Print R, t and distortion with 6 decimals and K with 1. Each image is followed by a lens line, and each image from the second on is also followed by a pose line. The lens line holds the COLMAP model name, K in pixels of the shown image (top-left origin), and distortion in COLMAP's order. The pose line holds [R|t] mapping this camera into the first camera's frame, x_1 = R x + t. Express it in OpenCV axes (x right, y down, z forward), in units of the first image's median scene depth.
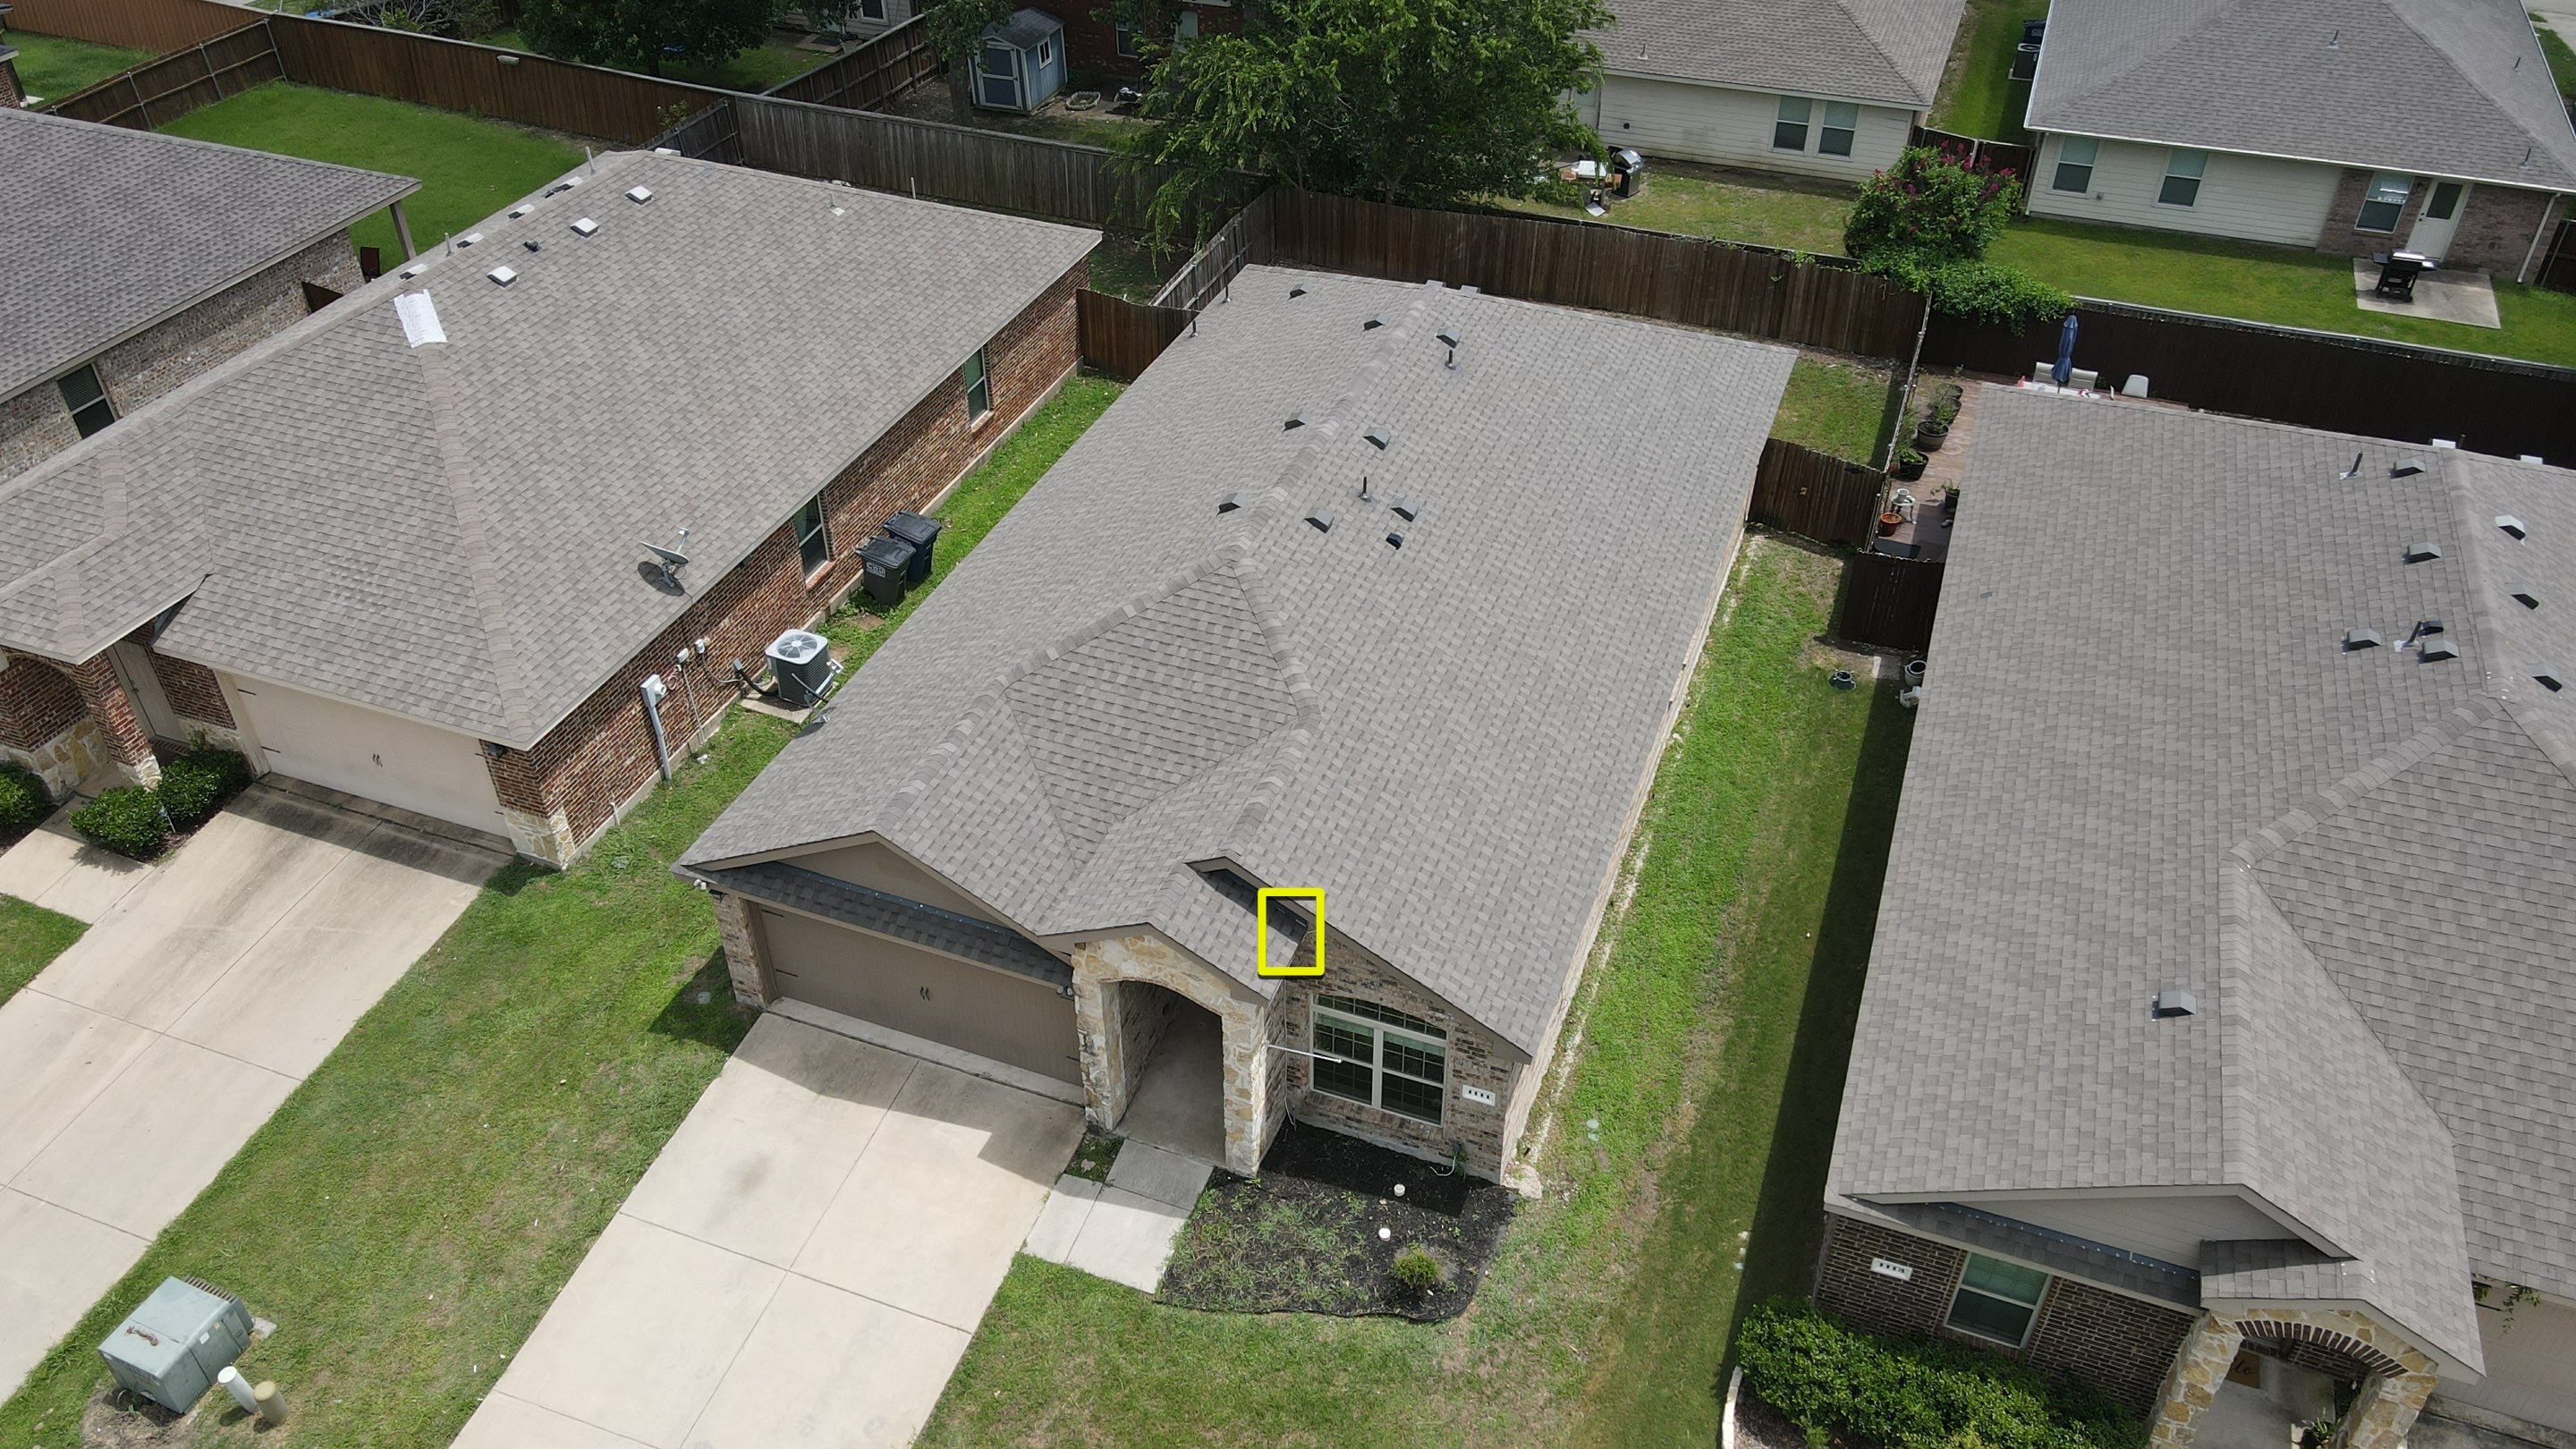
lens RADIAL K [[1890.7, 0, 1290.1], [0, 1890.7, 730.9], [0, 0, 1]] dist [0.020159, 0.001215]
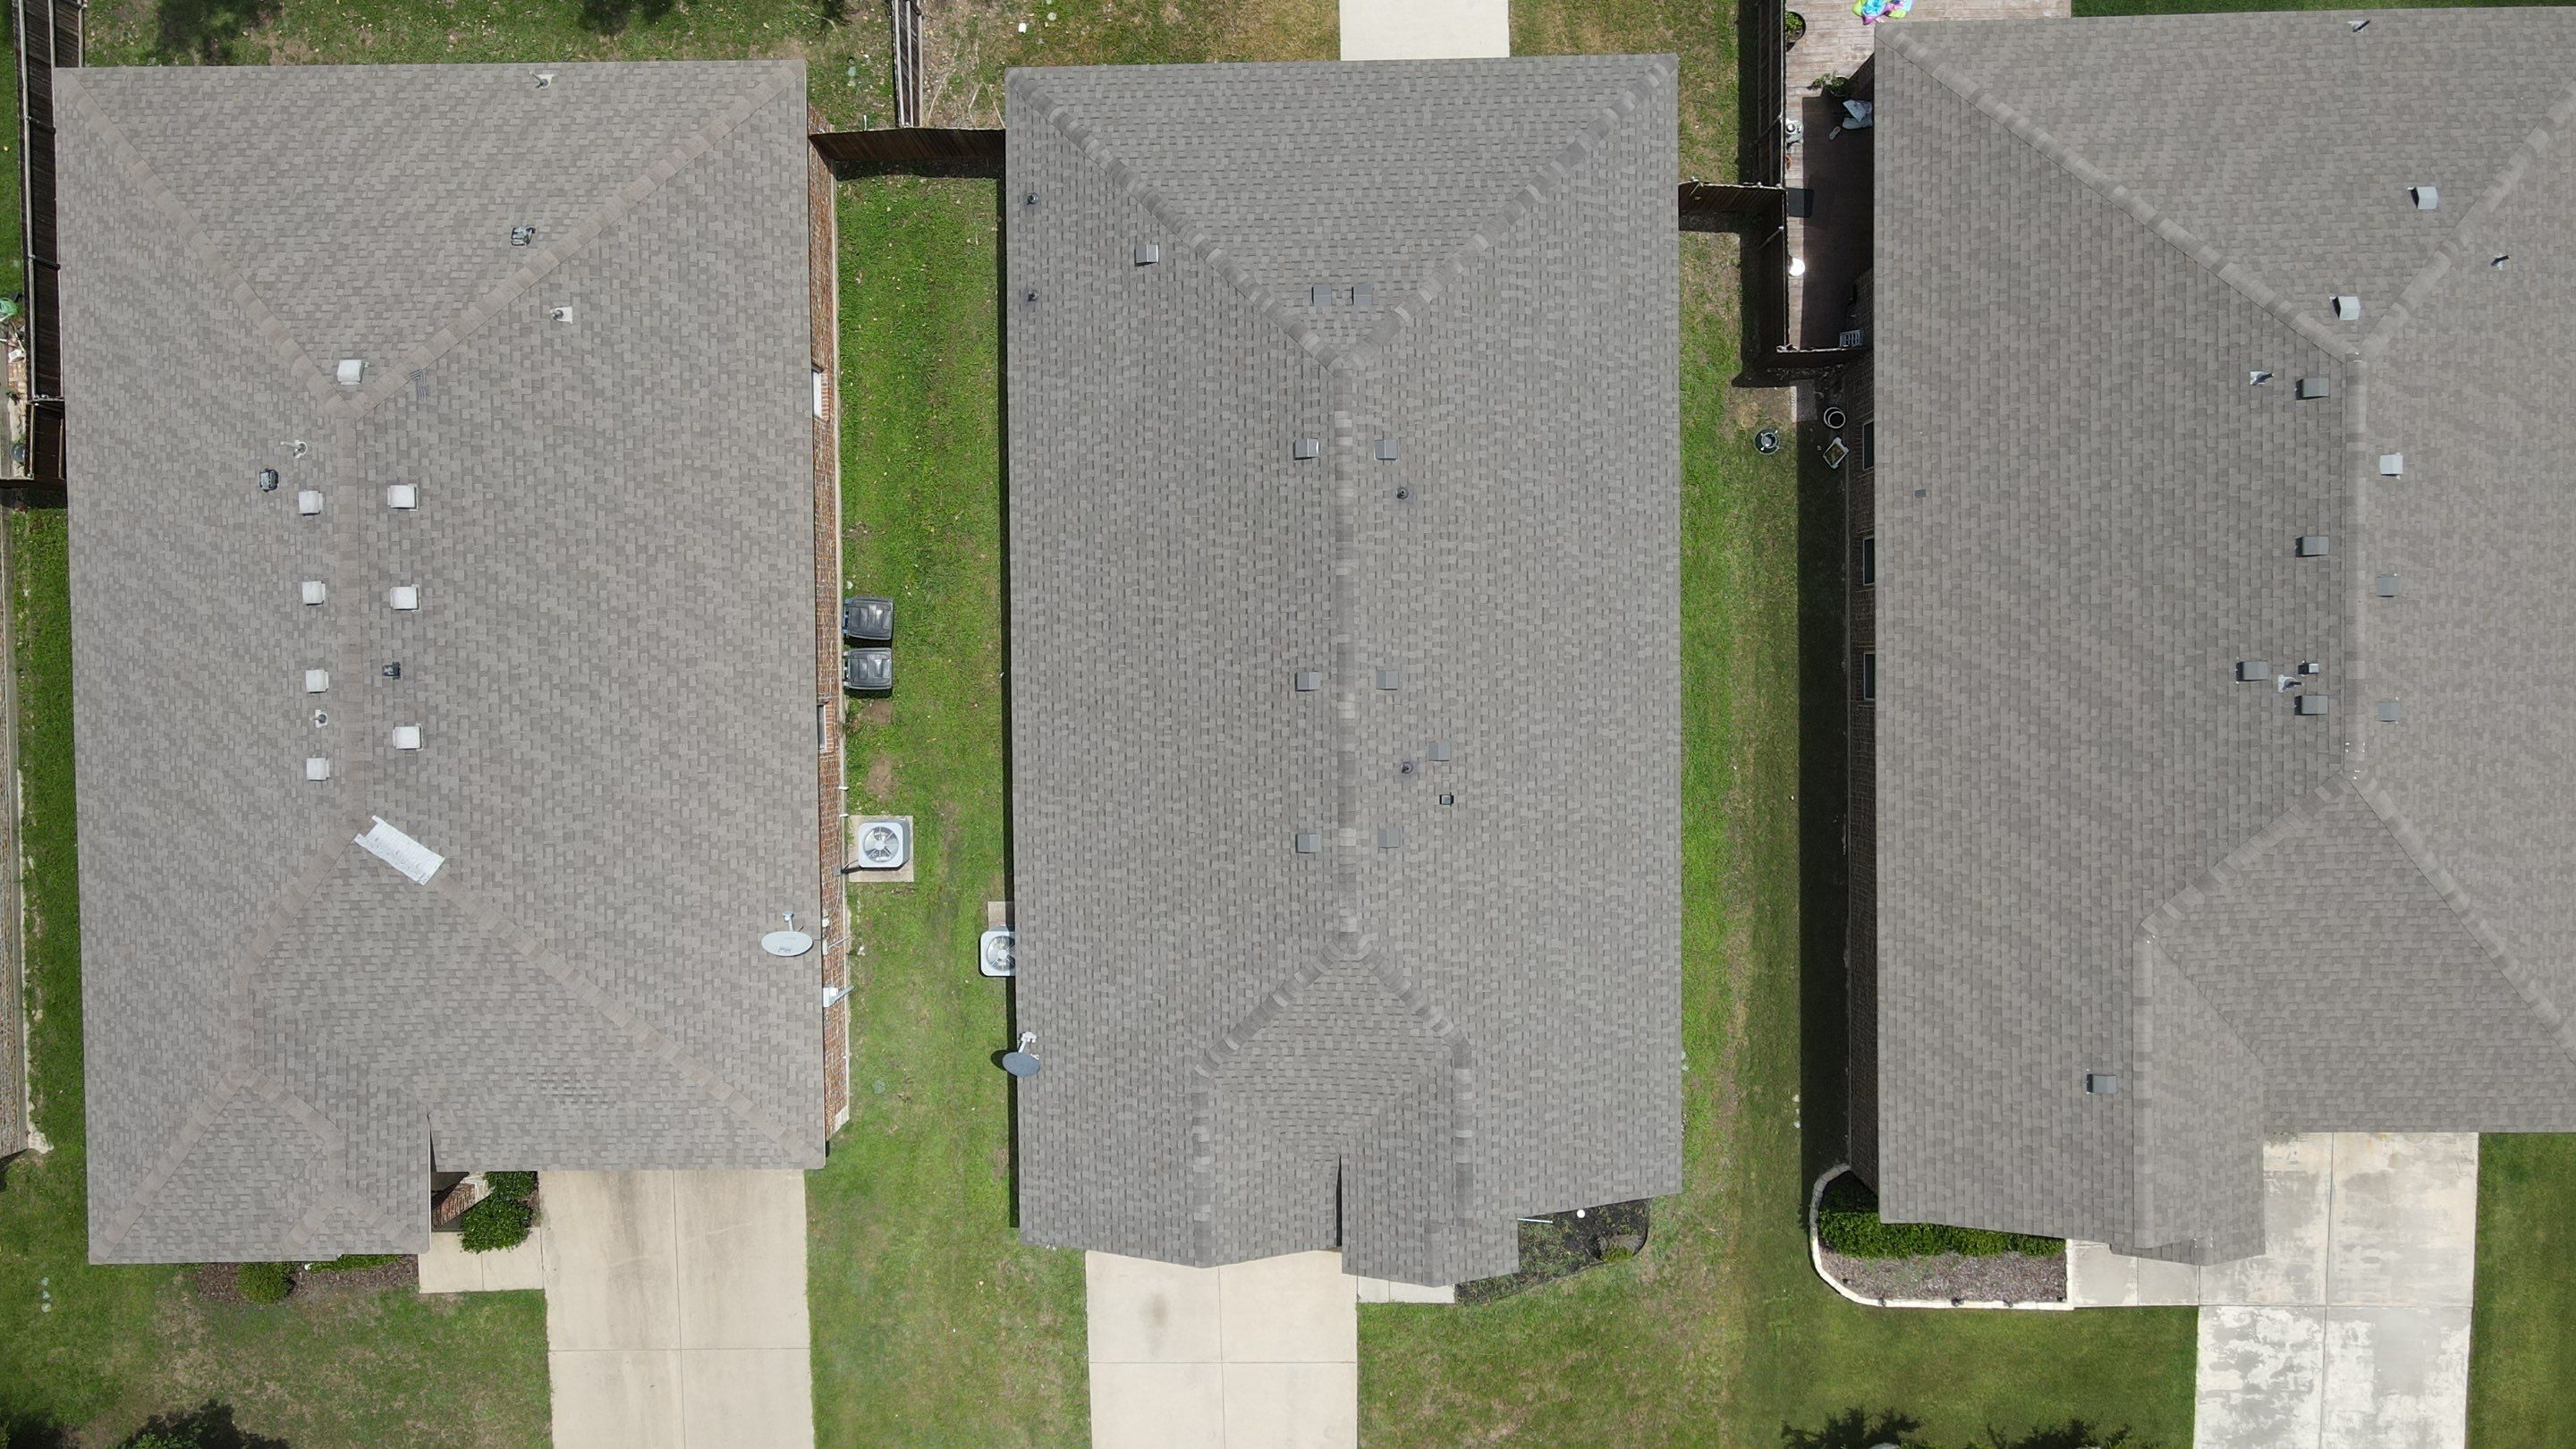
lens RADIAL K [[1890.7, 0, 1287.5], [0, 1890.7, 725.3], [0, 0, 1]] dist [0.020159, 0.001215]
pose [[0.929819, -0.366915, -0.028450, 0.016847], [0.240227, 0.546567, 0.802219, -1.121029], [-0.278796, -0.752753, 0.596352, 0.420688]]
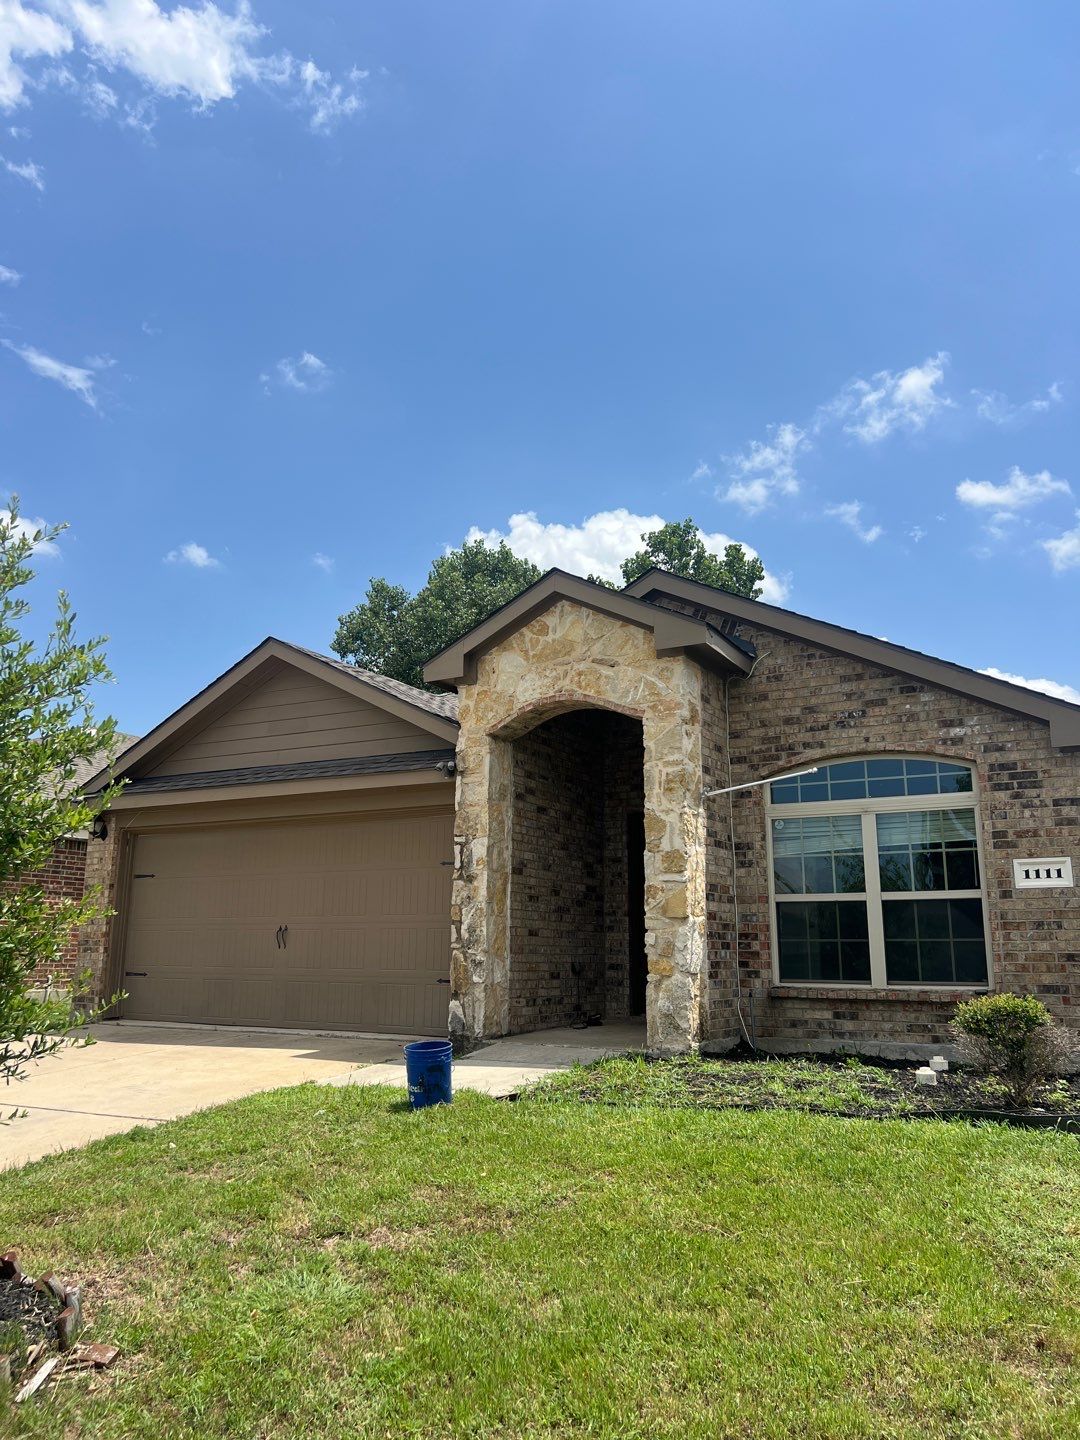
lens RADIAL K [[1100.8, 0, 539.2], [0, 1100.8, 713.7], [0, 0, 1]] dist [0.038447, 0.000486]
pose [[0.987268, -0.021273, -0.157636, -0.008046], [-0.108412, 0.635203, -0.764699, 0.426232], [0.116398, 0.772052, 0.624809, 0.643069]]
